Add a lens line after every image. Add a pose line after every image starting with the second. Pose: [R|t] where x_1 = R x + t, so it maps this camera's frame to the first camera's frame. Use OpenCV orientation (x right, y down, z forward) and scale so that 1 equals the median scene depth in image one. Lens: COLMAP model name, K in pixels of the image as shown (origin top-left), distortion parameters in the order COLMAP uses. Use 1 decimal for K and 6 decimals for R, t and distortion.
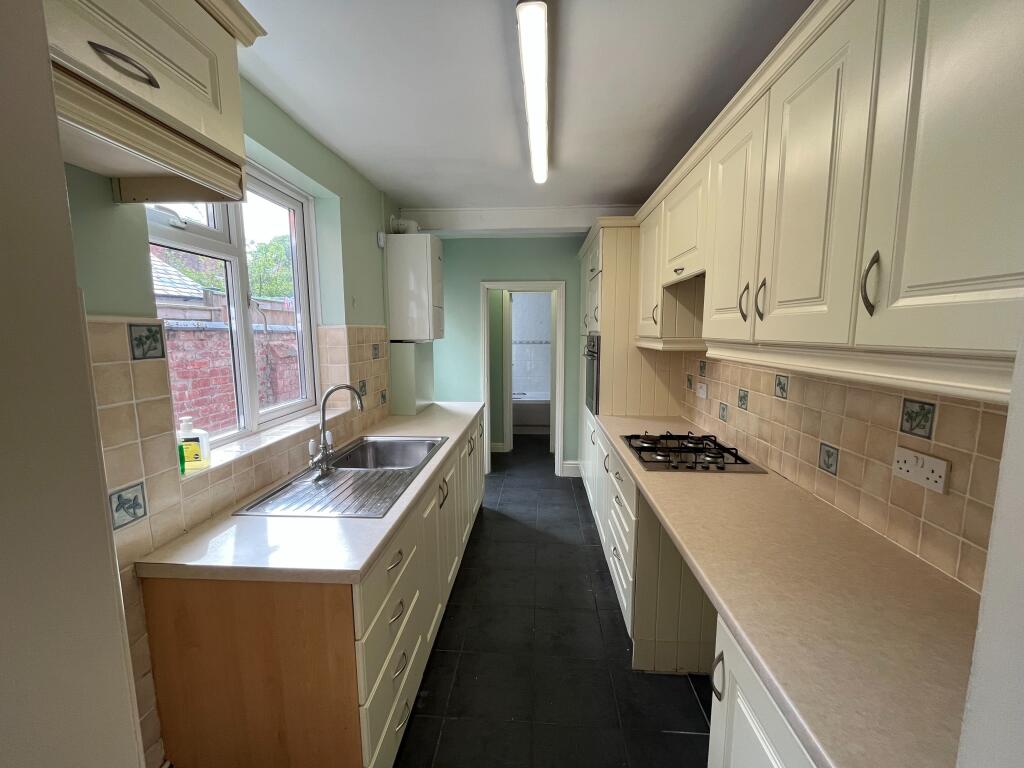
lens RADIAL K [[416.0, 0, 513.3], [0, 416.0, 383.3], [0, 0, 1]] dist [-0.001033, -0.000246]
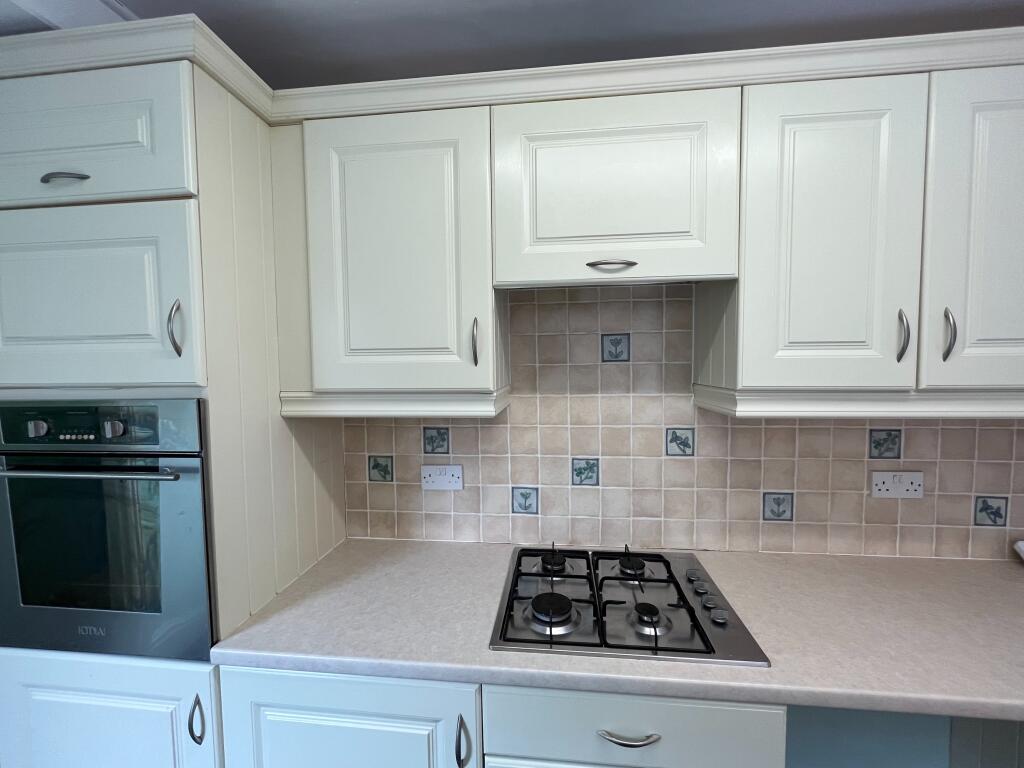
lens RADIAL K [[416.0, 0, 513.2], [0, 416.0, 388.3], [0, 0, 1]] dist [-0.001033, -0.000246]
pose [[0.046489, -0.054708, 0.997420, -0.239692], [0.136533, 0.989476, 0.047909, -0.260469], [-0.989544, 0.133953, 0.053469, 1.861614]]
